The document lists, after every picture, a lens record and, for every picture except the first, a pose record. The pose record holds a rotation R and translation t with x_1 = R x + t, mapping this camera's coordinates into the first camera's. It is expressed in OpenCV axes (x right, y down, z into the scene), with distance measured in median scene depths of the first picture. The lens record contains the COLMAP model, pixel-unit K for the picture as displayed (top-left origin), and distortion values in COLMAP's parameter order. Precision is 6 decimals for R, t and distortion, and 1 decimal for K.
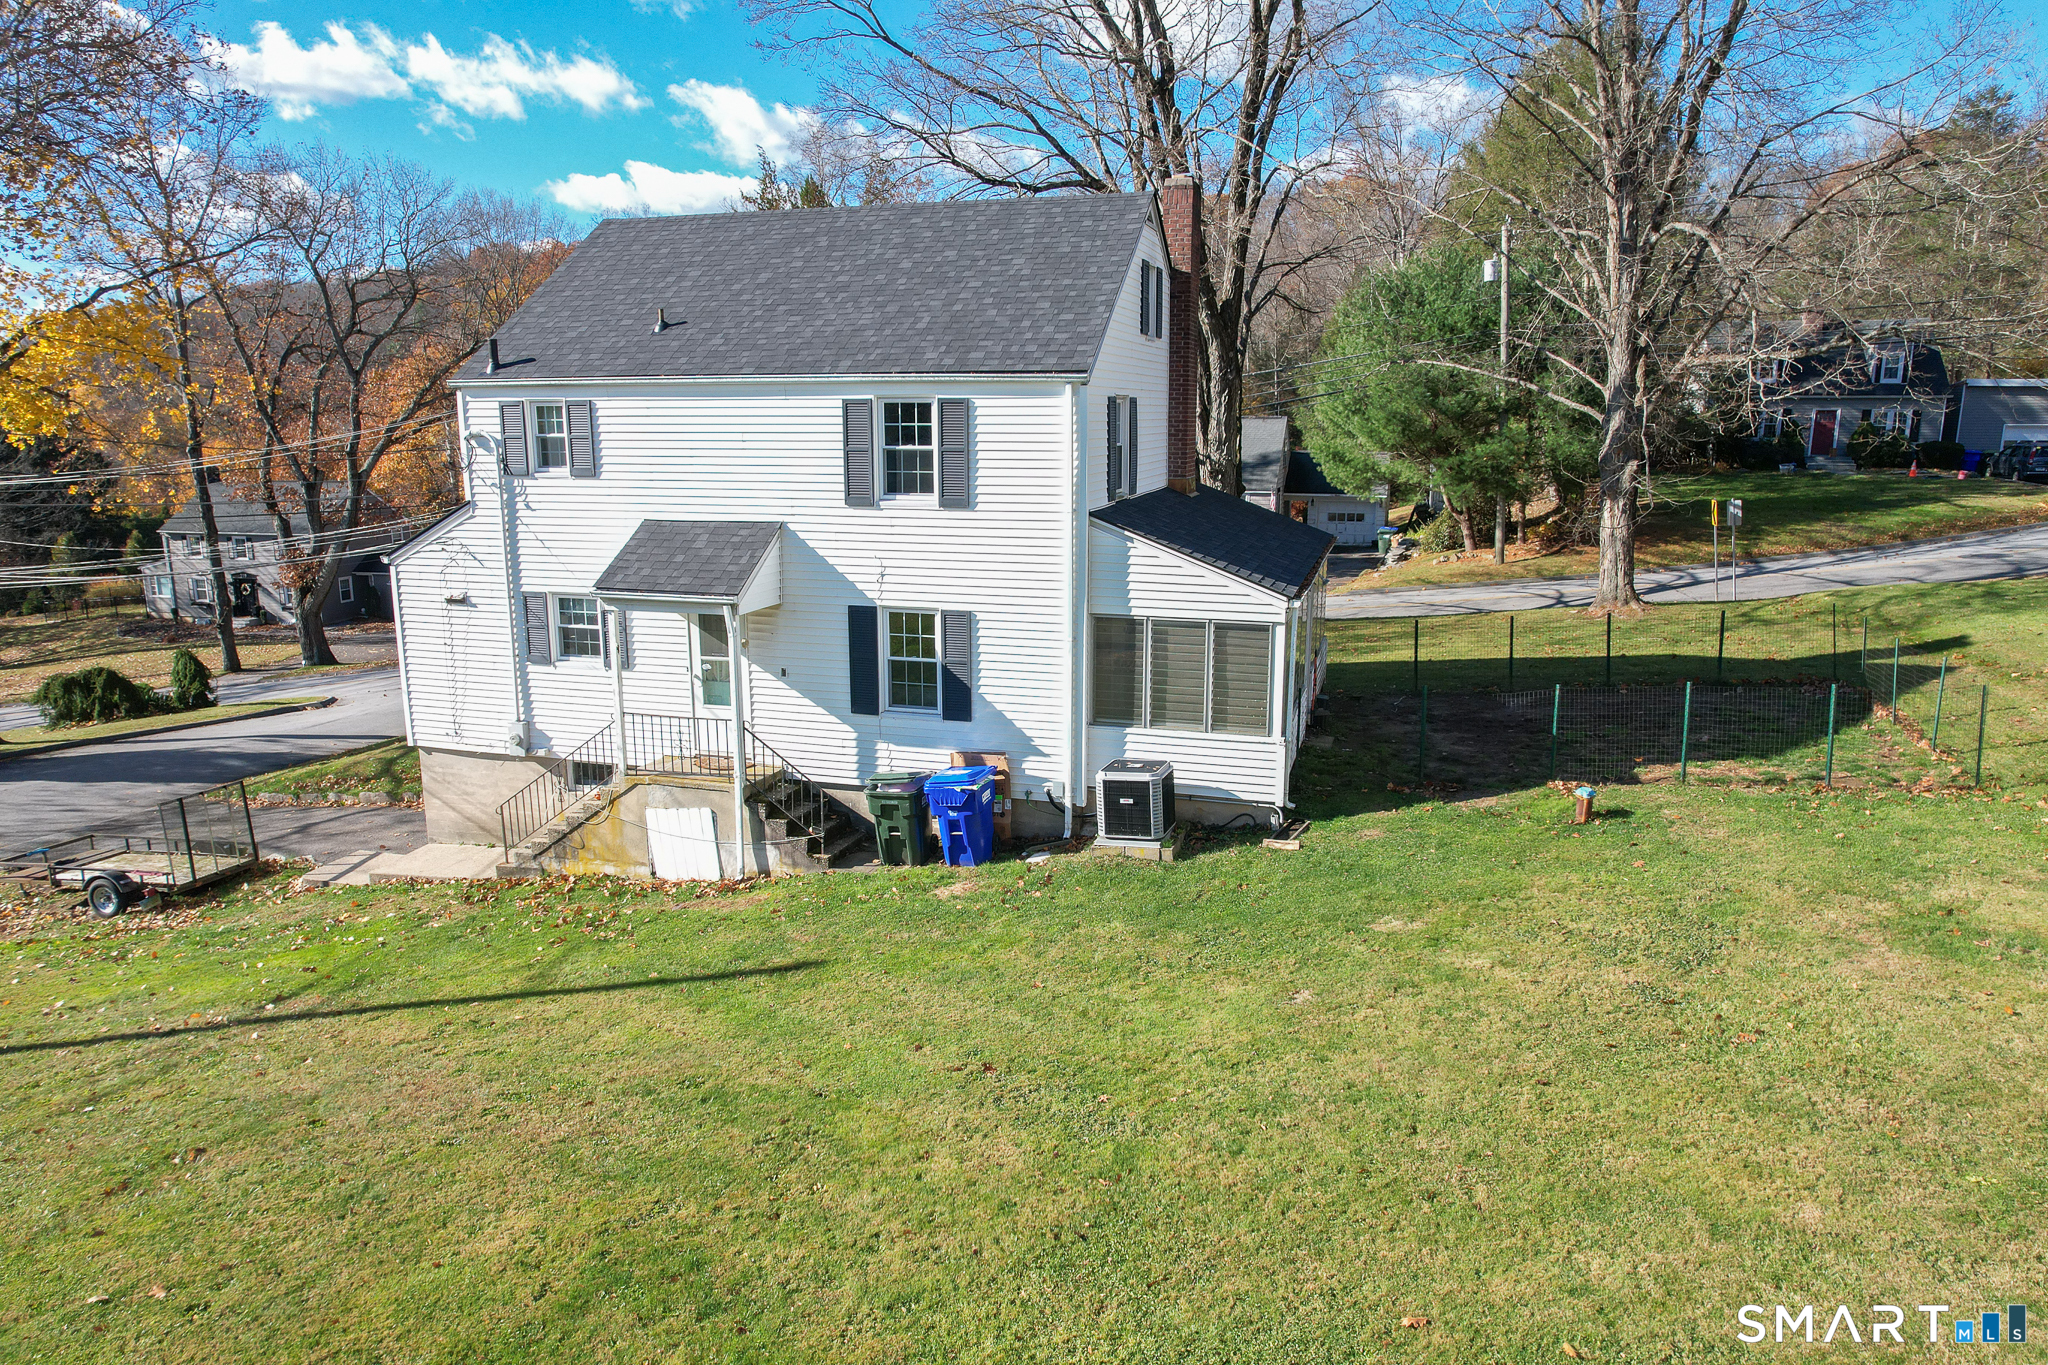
lens RADIAL K [[1300.0, 0, 1024.0], [0, 1300.0, 682.5], [0, 0, 1]] dist [-0.088357, 0.077375]
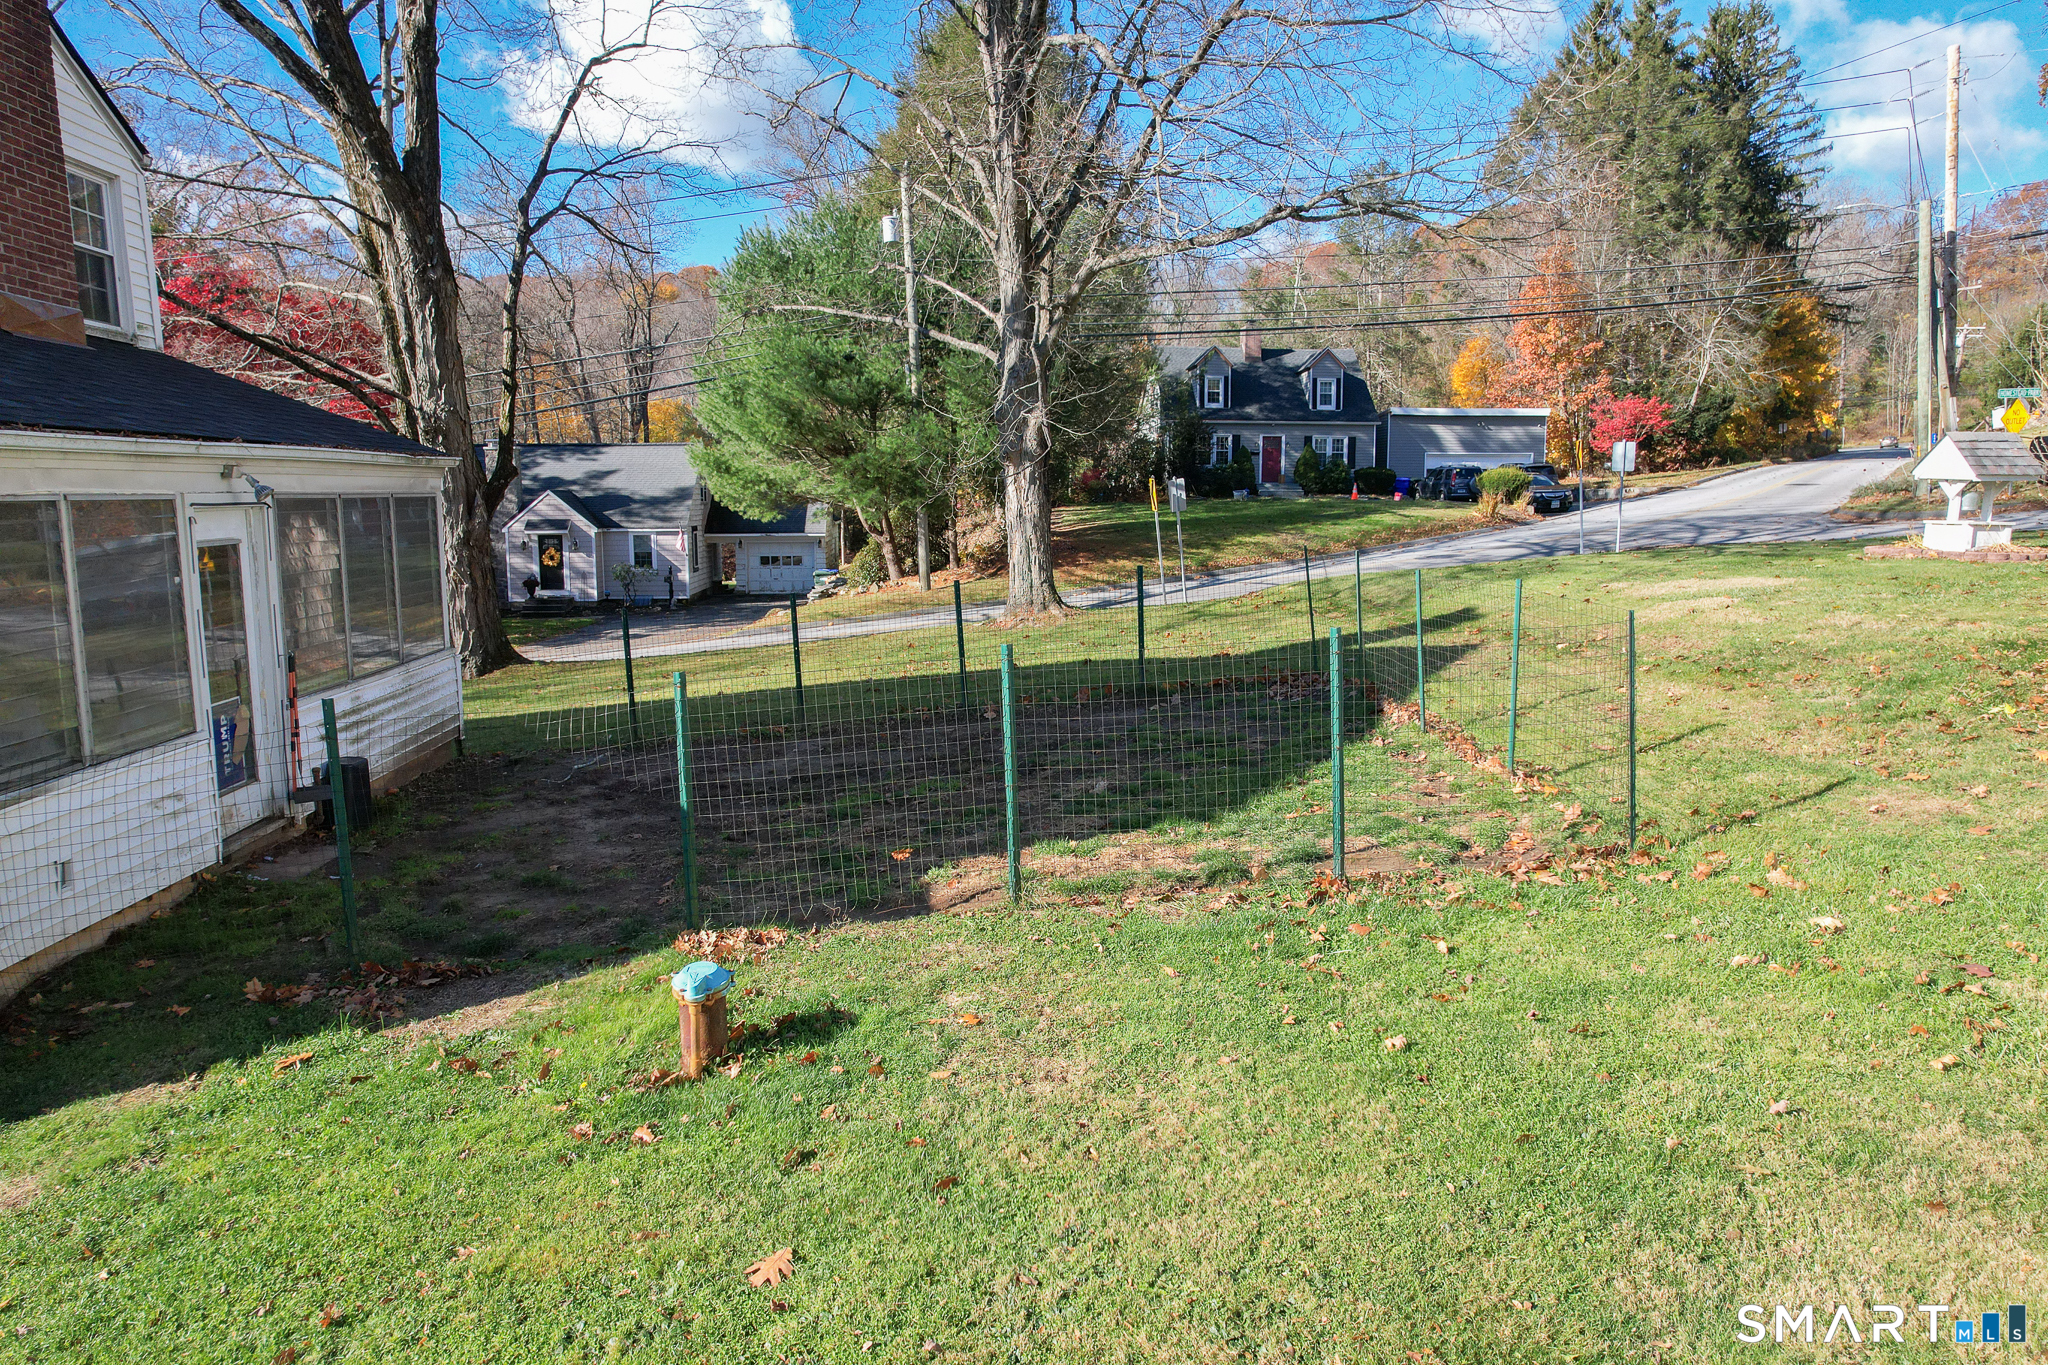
lens RADIAL K [[1300.0, 0, 1024.0], [0, 1300.0, 682.5], [0, 0, 1]] dist [-0.088357, 0.077375]
pose [[0.933886, -0.049923, 0.354068, 0.253166], [0.072693, 0.996034, -0.051297, 0.020845], [-0.350103, 0.073644, 0.933812, 0.413141]]
